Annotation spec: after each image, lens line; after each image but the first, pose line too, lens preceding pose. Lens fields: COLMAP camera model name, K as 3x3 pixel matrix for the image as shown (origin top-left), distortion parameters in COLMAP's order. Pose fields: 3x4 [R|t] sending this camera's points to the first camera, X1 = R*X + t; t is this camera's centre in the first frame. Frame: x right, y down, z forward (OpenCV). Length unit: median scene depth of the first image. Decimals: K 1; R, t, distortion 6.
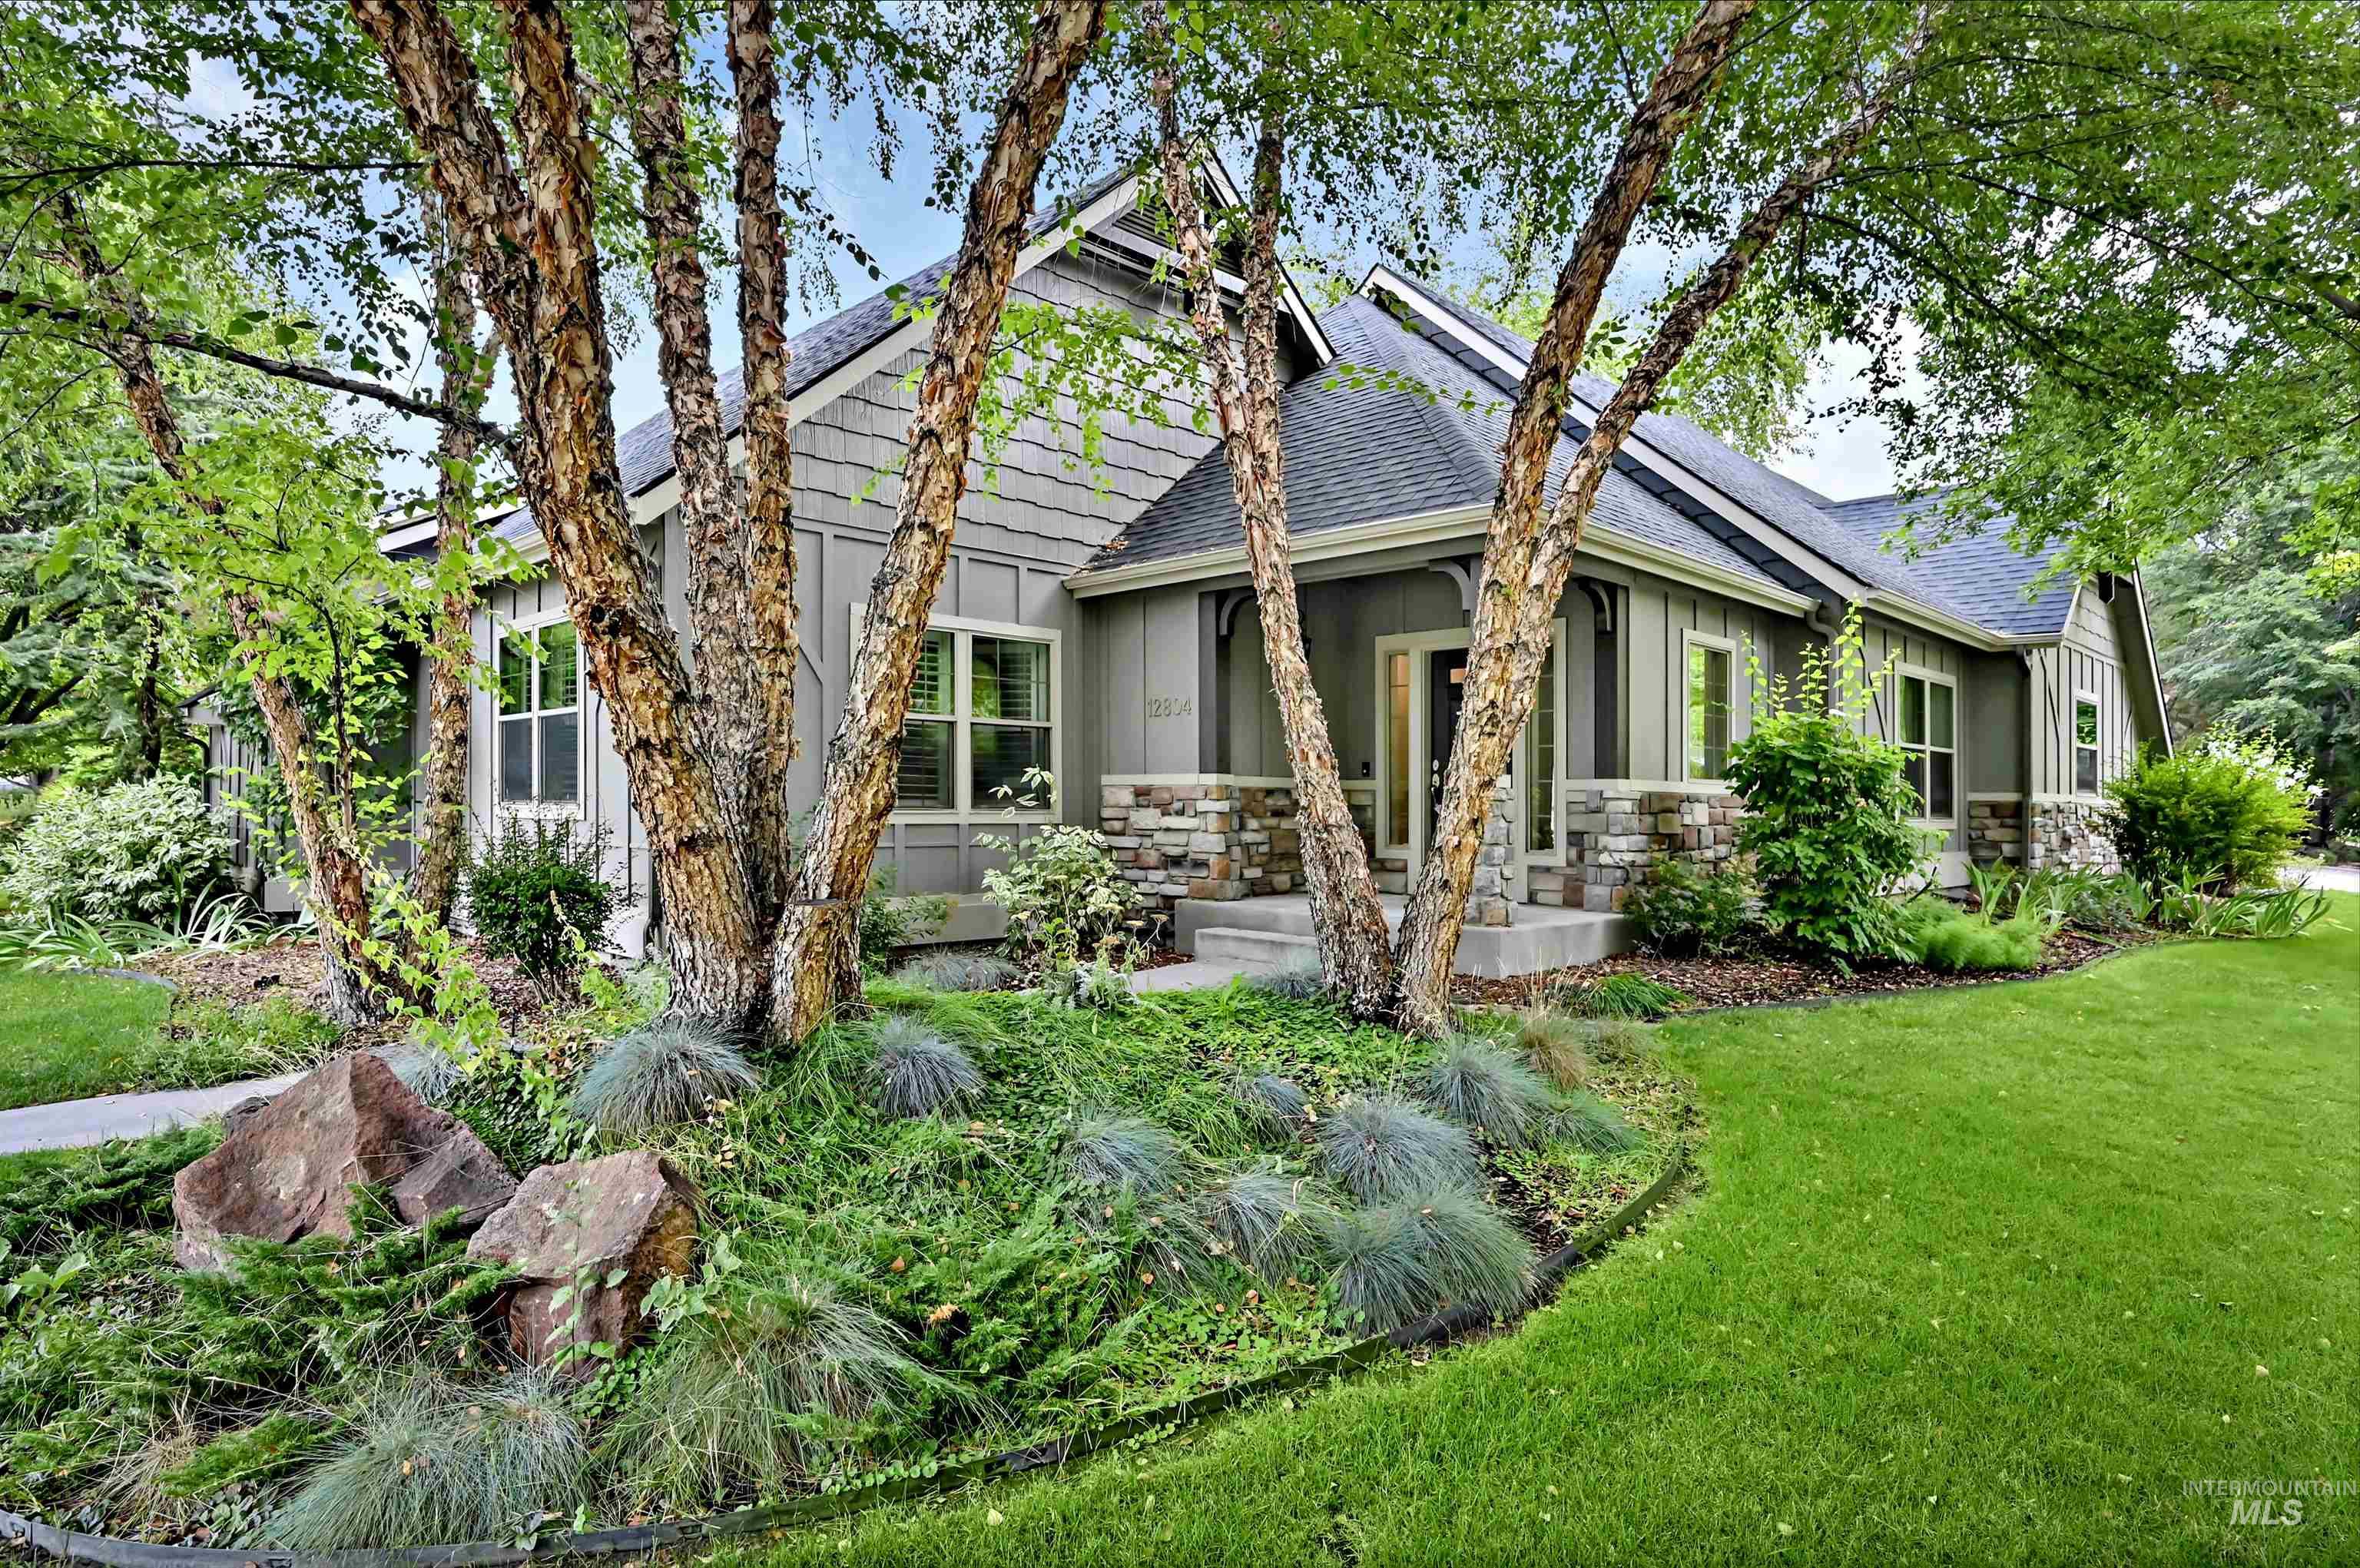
lens RADIAL K [[1253.4, 0, 1174.8], [0, 1253.4, 778.5], [0, 0, 1]] dist [-0.000211, -0.000469]
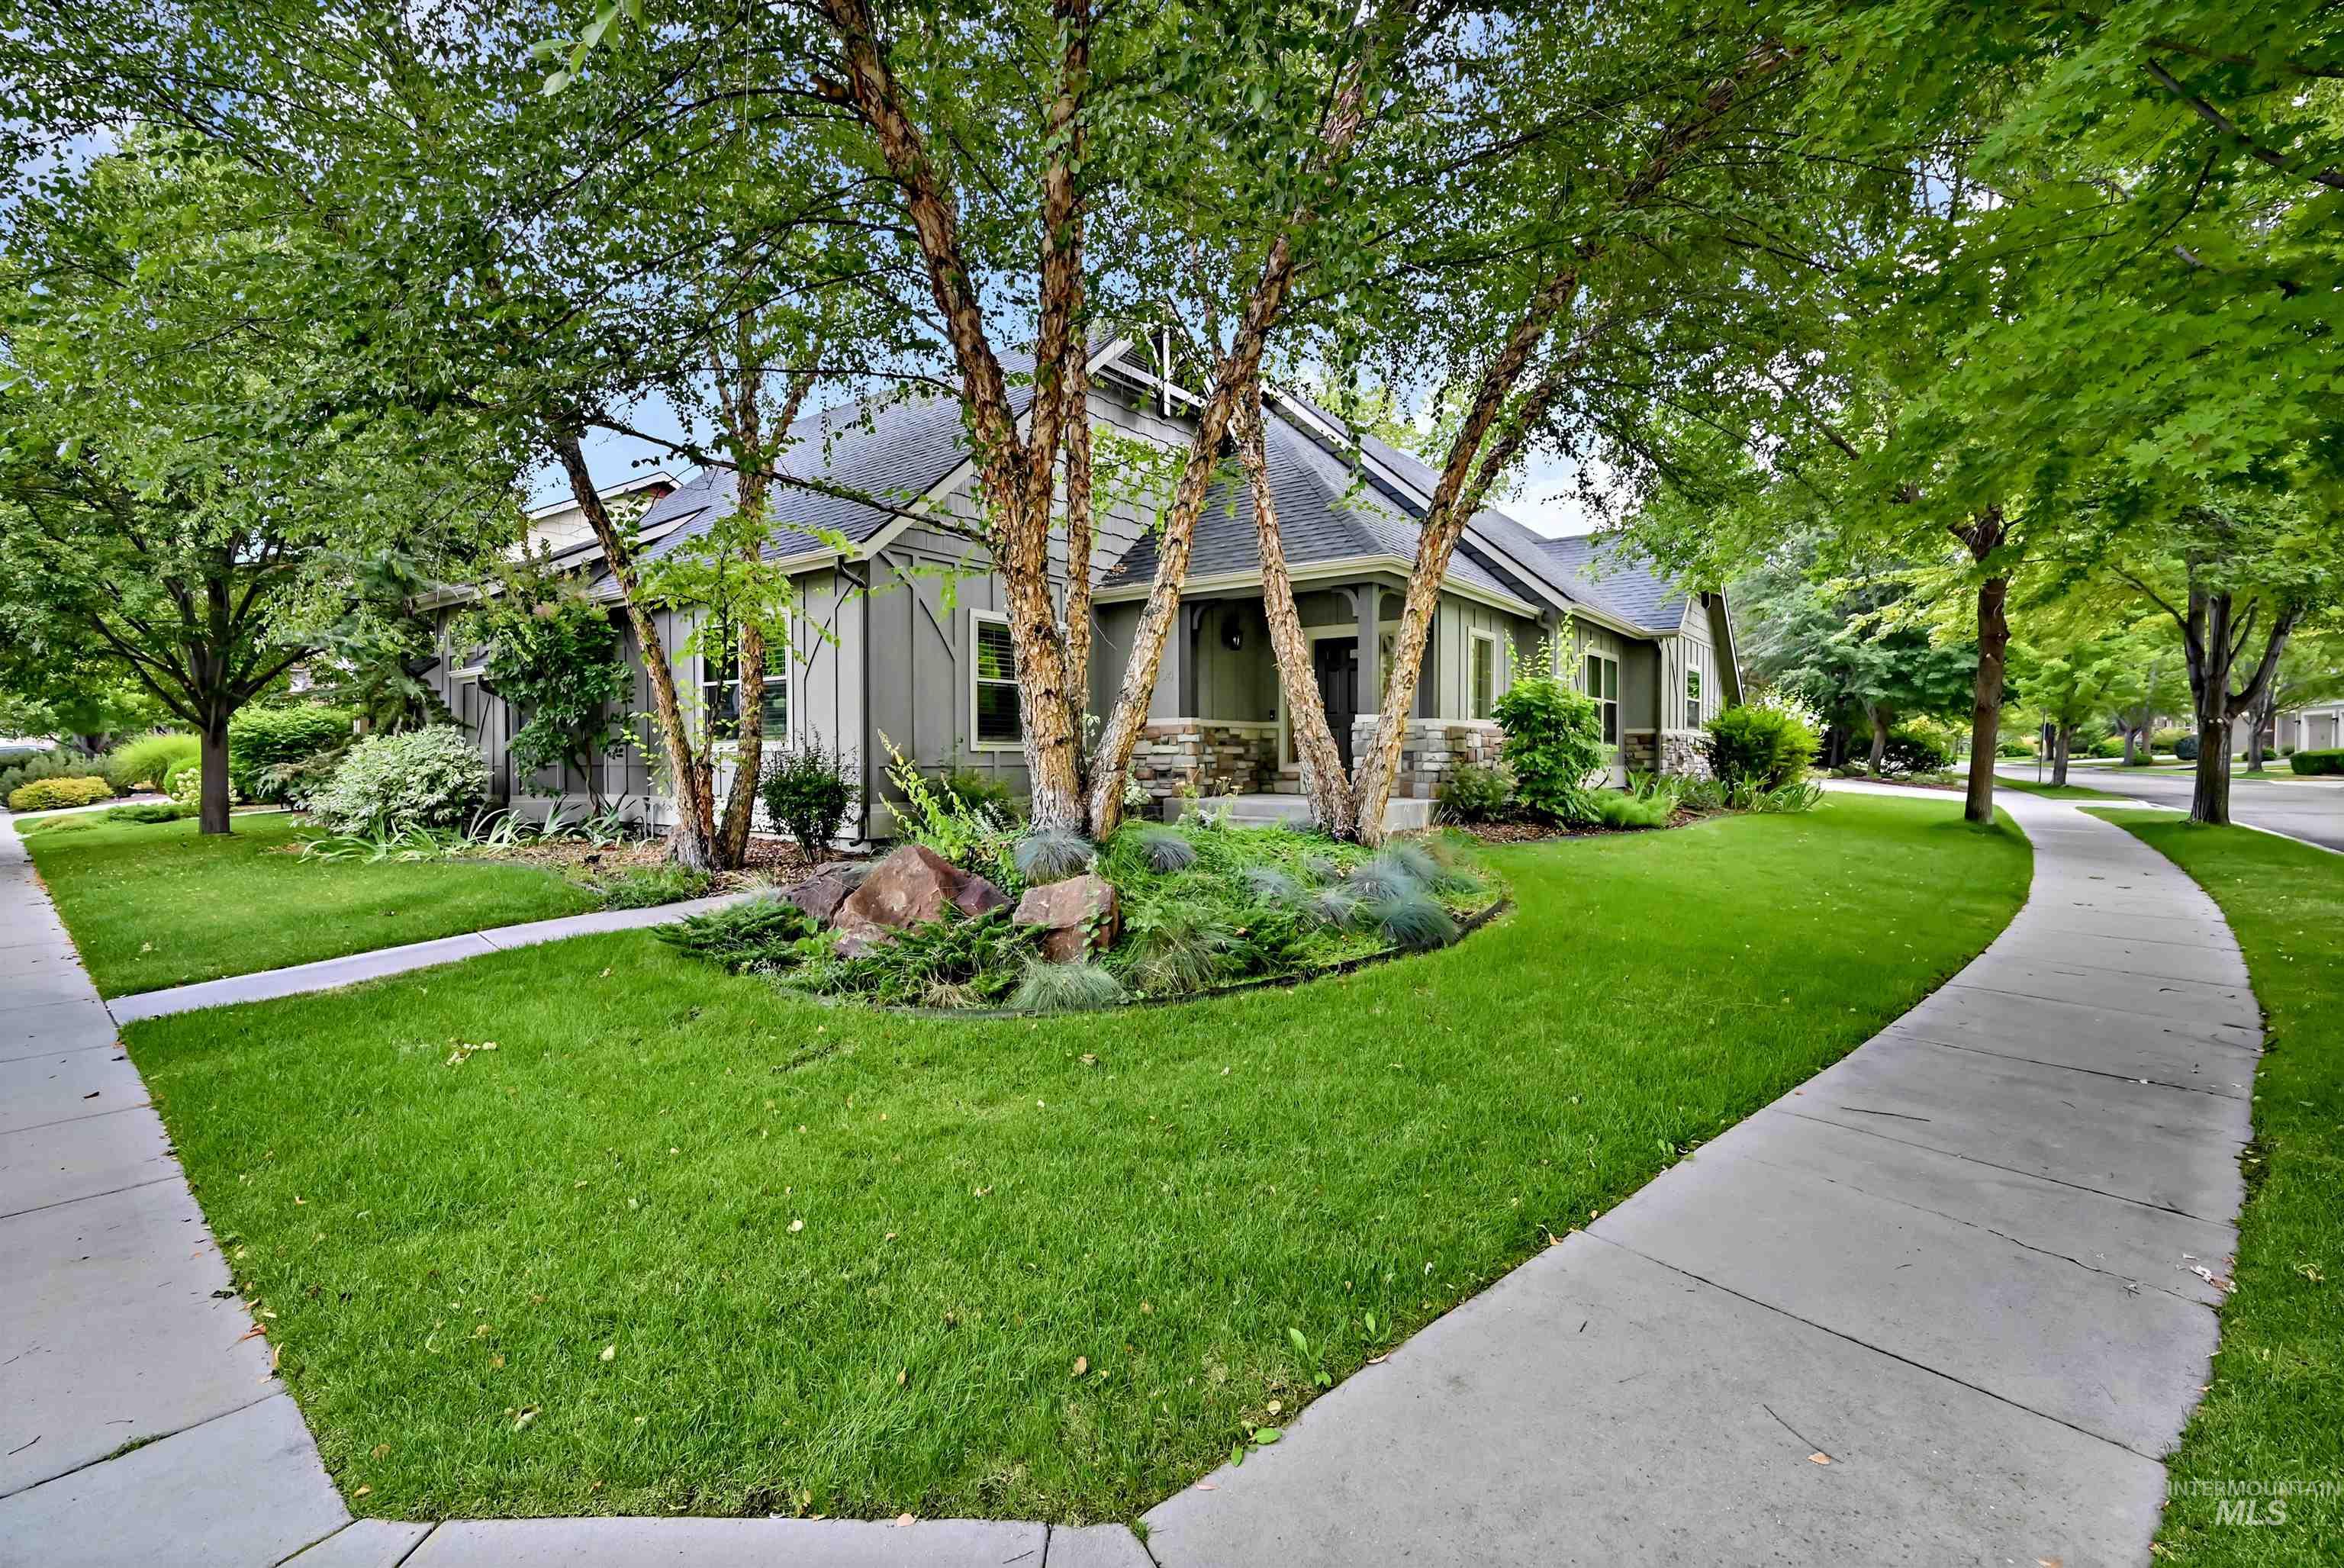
lens RADIAL K [[1028.0, 0, 1174.4], [0, 1028.0, 784.9], [0, 0, 1]] dist [0.001009, 0.000123]
pose [[0.987370, -0.018968, 0.157292, -0.187020], [0.011461, 0.998758, 0.048496, 0.017222], [-0.158016, -0.046081, 0.986361, -0.270794]]
